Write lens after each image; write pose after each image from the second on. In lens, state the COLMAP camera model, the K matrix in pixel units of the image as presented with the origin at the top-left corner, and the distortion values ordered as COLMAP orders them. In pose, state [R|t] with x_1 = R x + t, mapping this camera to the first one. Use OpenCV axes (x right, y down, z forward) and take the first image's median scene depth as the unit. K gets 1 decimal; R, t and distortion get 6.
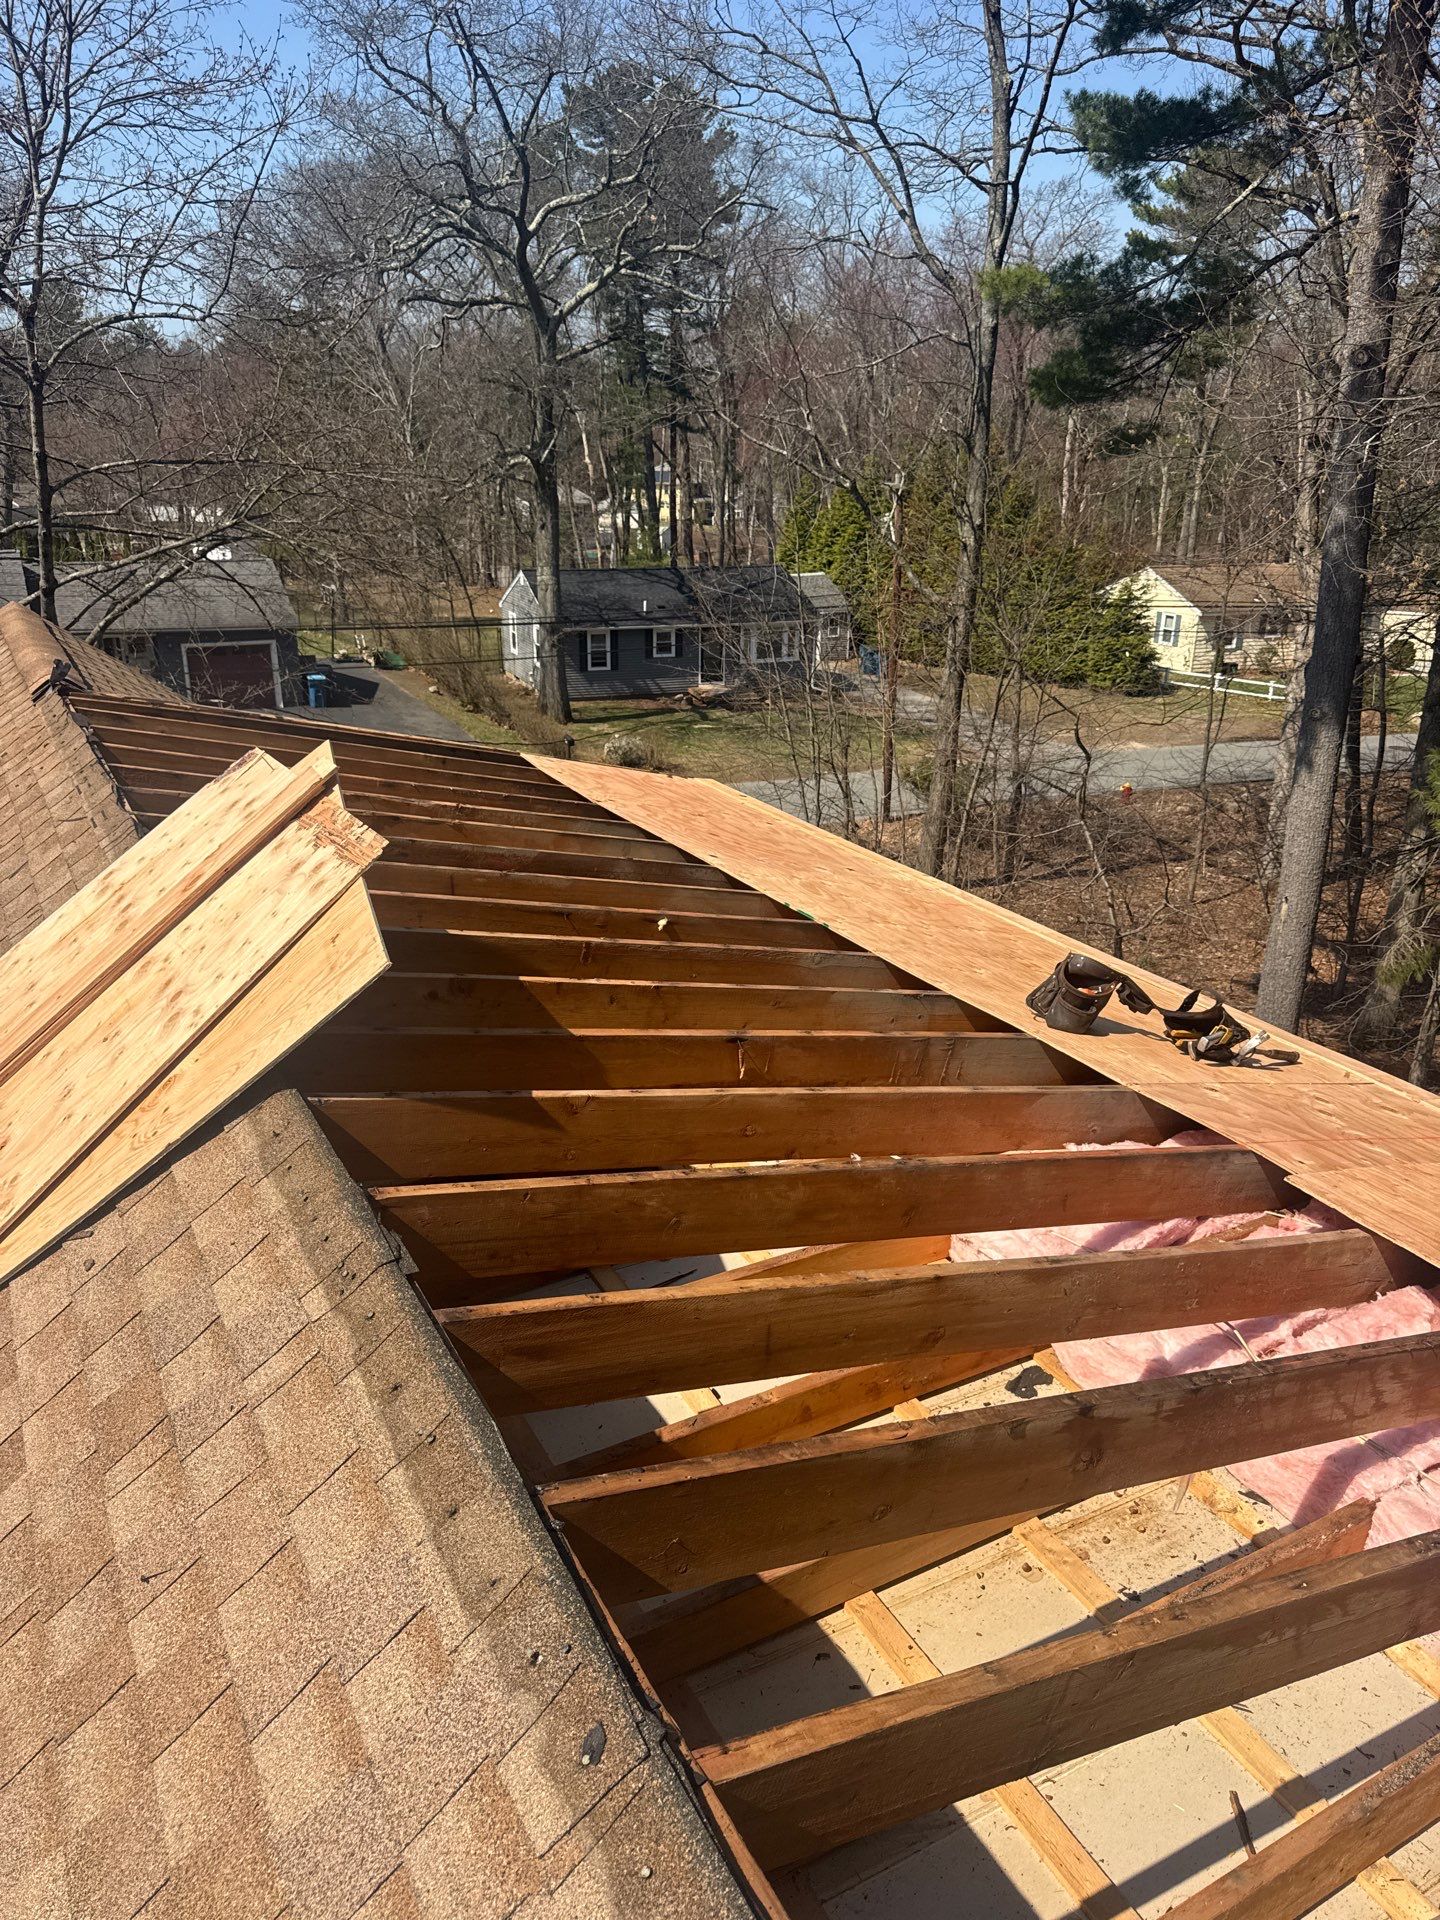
lens RADIAL K [[1371.0, 0, 720.0], [0, 1371.0, 960.0], [0, 0, 1]] dist [0.054151, 0.004642]
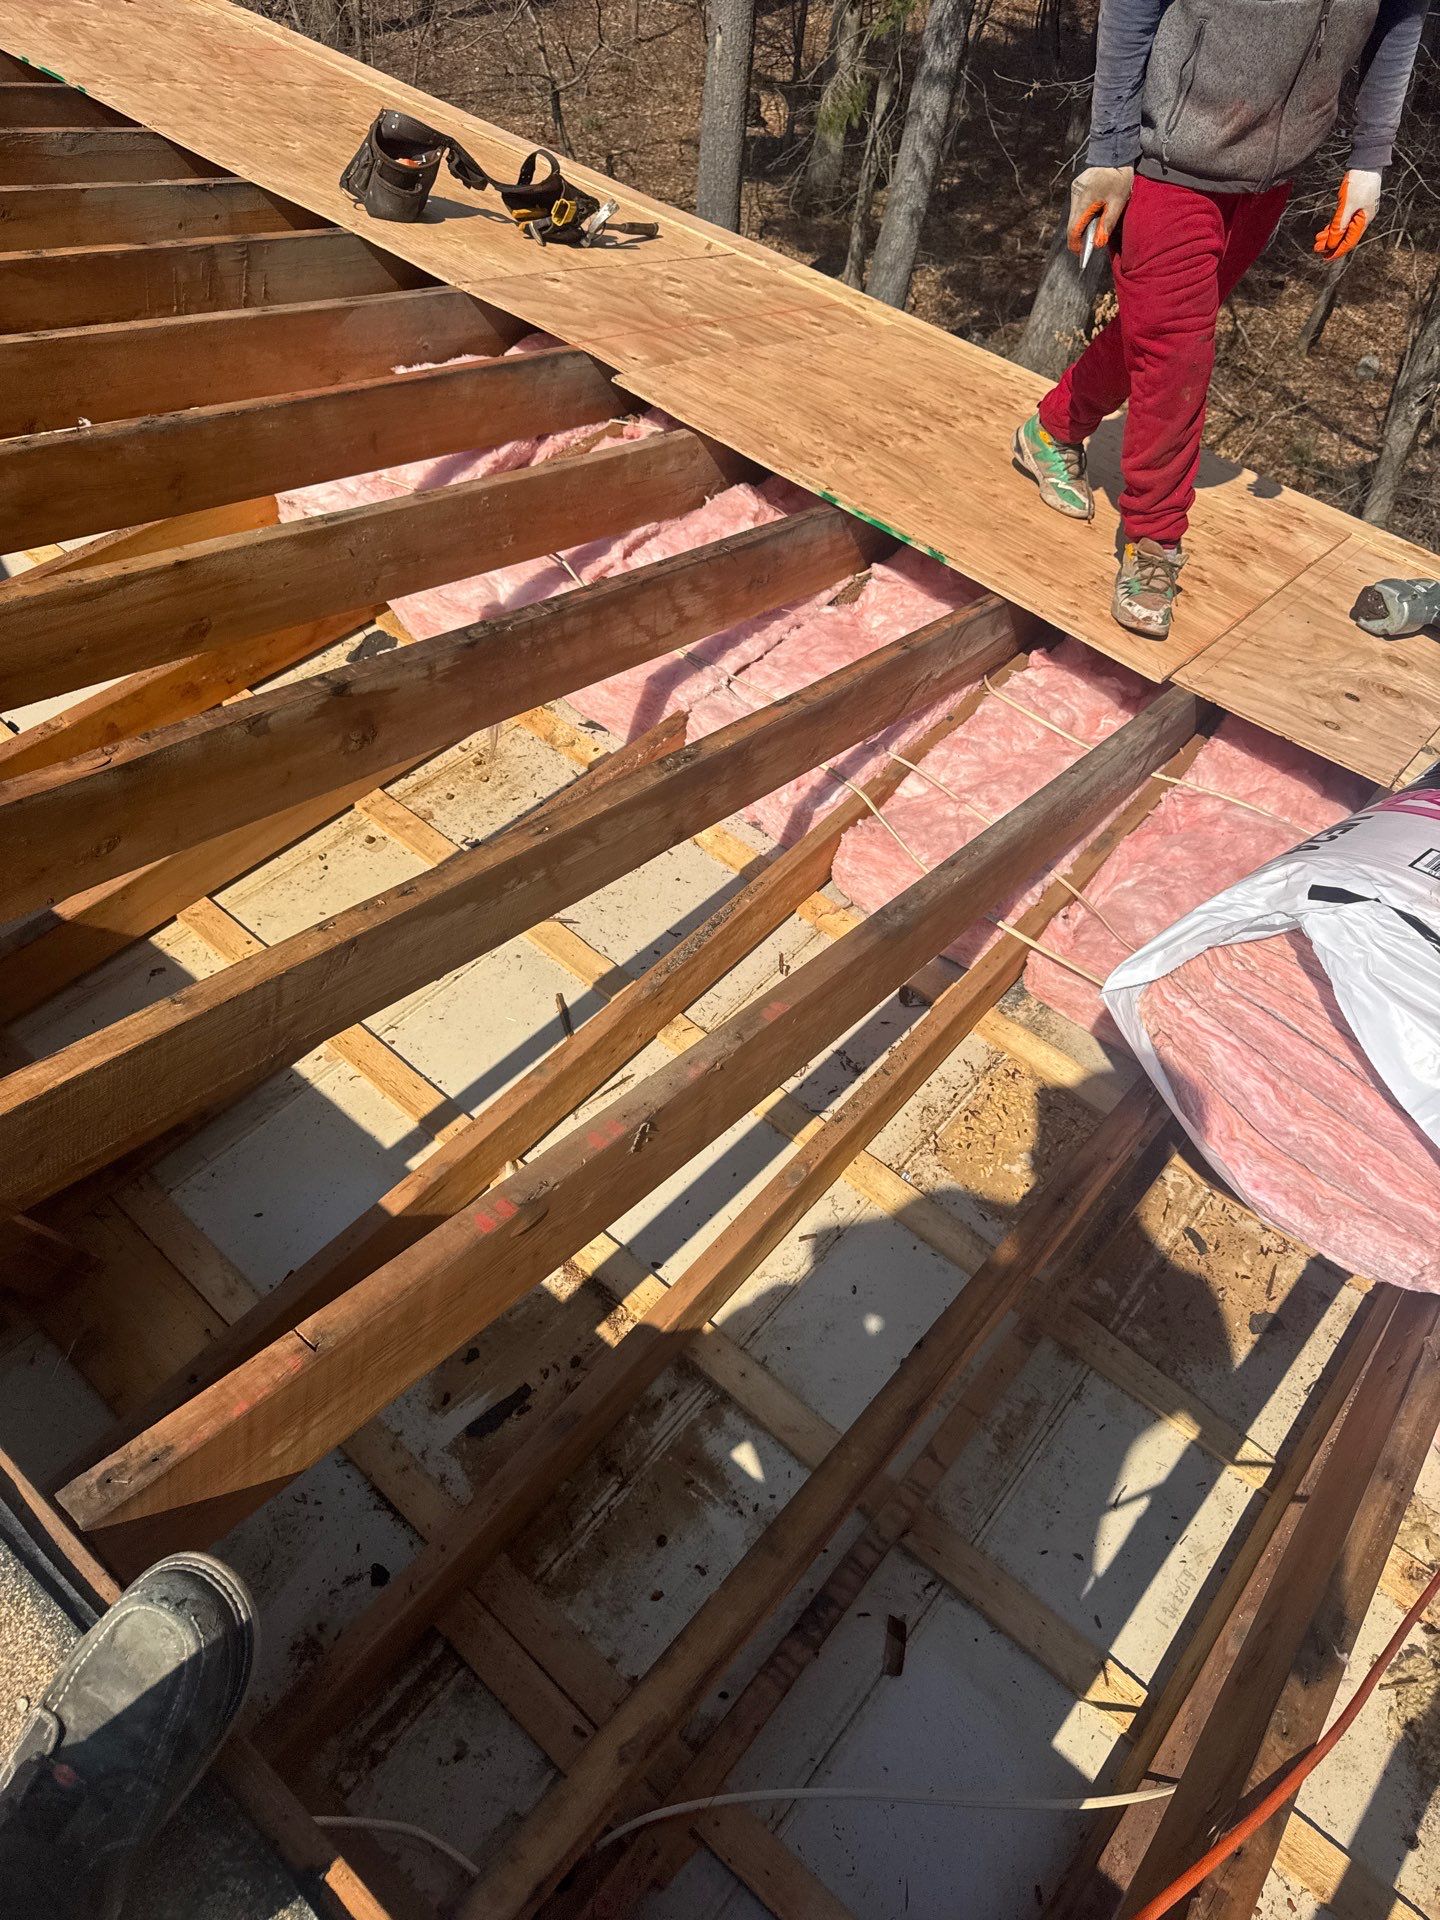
lens RADIAL K [[1402.1, 0, 720.0], [0, 1402.1, 960.0], [0, 0, 1]] dist [-0.082125, 0.070335]
pose [[0.942429, -0.219308, 0.252453, 0.149722], [0.058952, 0.852059, 0.520116, 0.015092], [-0.329170, -0.475290, 0.815933, 0.071275]]
